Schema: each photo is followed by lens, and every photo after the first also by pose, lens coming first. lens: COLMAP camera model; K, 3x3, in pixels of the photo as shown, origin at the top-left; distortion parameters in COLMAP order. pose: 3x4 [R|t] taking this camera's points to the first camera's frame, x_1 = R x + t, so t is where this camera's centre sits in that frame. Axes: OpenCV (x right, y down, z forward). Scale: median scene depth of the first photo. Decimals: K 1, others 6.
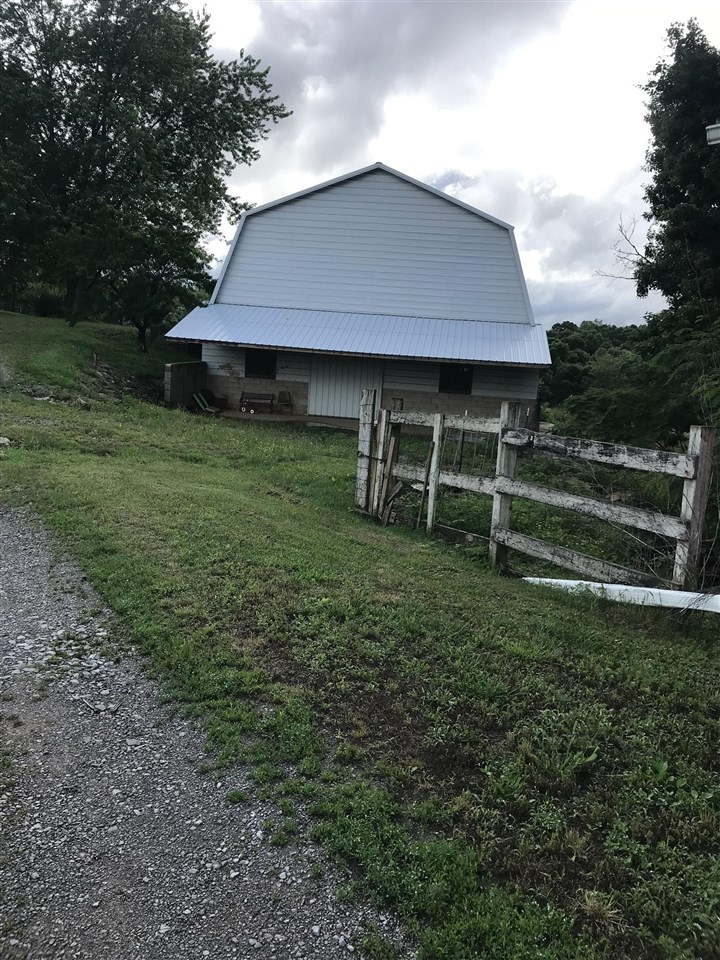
lens RADIAL K [[787.1, 0, 362.9], [0, 787.1, 484.2], [0, 0, 1]] dist [0.011404, -0.008635]
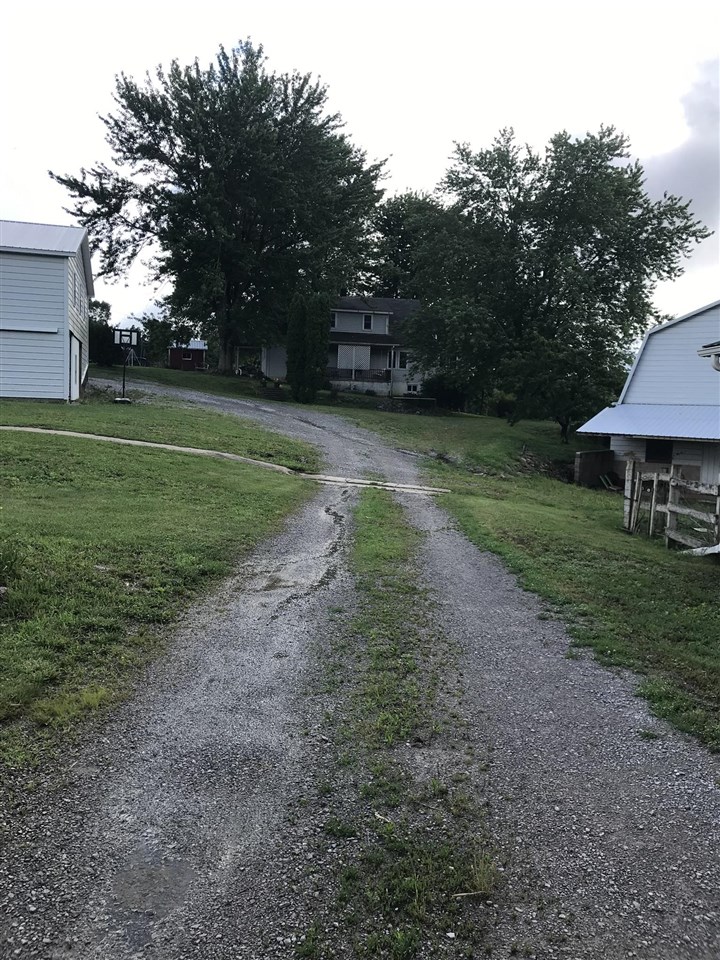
lens RADIAL K [[787.1, 0, 359.7], [0, 787.1, 481.8], [0, 0, 1]] dist [0.011404, -0.008635]
pose [[0.840786, 0.006665, -0.541327, 0.136367], [-0.070427, 0.992773, -0.097164, 0.042550], [0.536767, 0.119819, 0.835179, -0.244577]]
